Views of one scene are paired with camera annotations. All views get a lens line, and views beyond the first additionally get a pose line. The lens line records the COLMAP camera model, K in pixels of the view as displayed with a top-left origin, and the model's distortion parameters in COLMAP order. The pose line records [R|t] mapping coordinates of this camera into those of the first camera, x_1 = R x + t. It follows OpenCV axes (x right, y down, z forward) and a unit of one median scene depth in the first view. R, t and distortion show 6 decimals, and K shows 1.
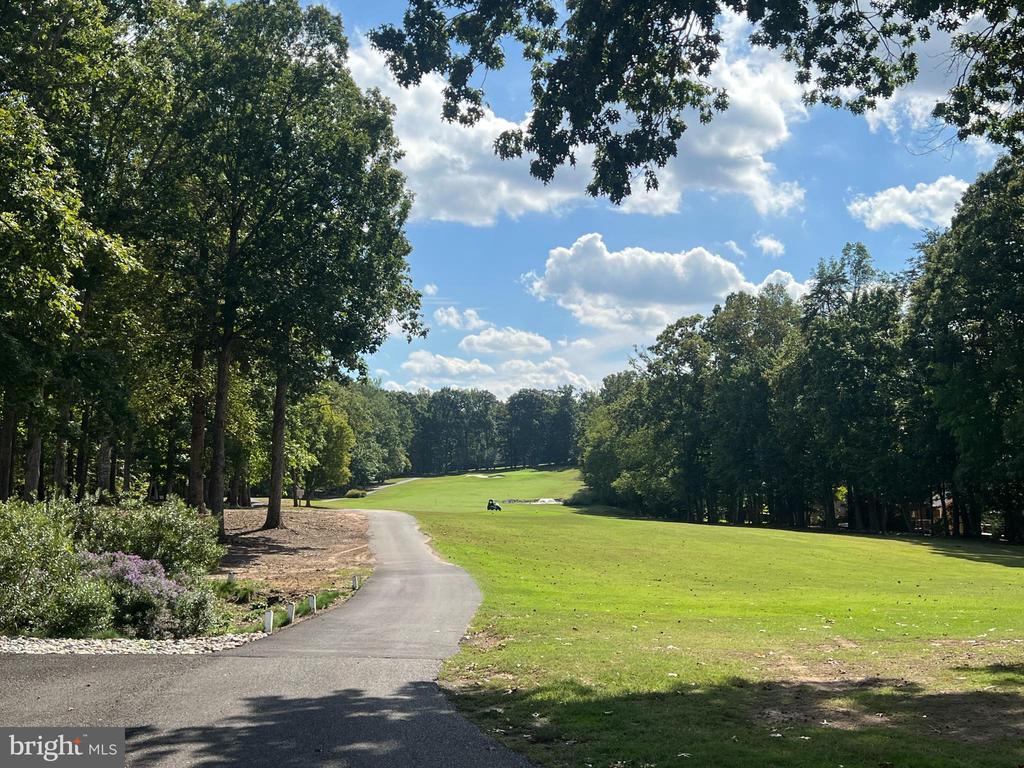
lens RADIAL K [[1107.9, 0, 512.0], [0, 1107.9, 388.9], [0, 0, 1]] dist [0.123797, -0.267606]
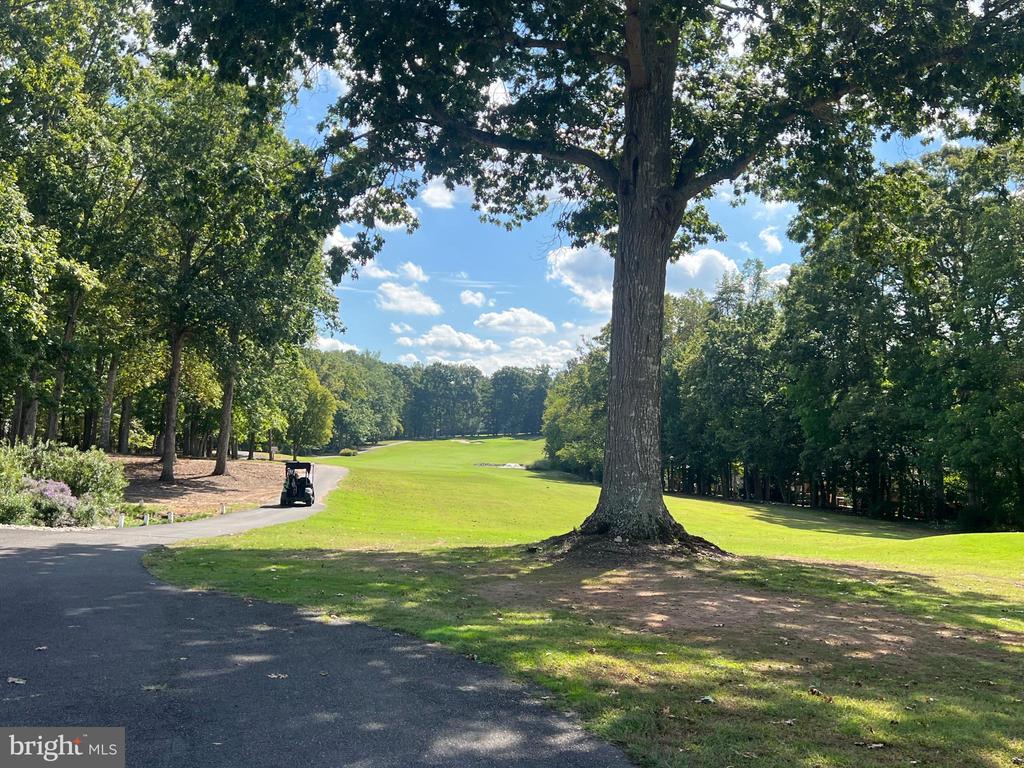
lens RADIAL K [[1032.6, 0, 511.5], [0, 1032.6, 379.7], [0, 0, 1]] dist [0.149982, -0.271145]
pose [[0.999014, 0.040474, -0.018266, 0.074499], [-0.040145, 0.999031, 0.018032, -0.011669], [0.018978, -0.017281, 0.999671, -0.111156]]
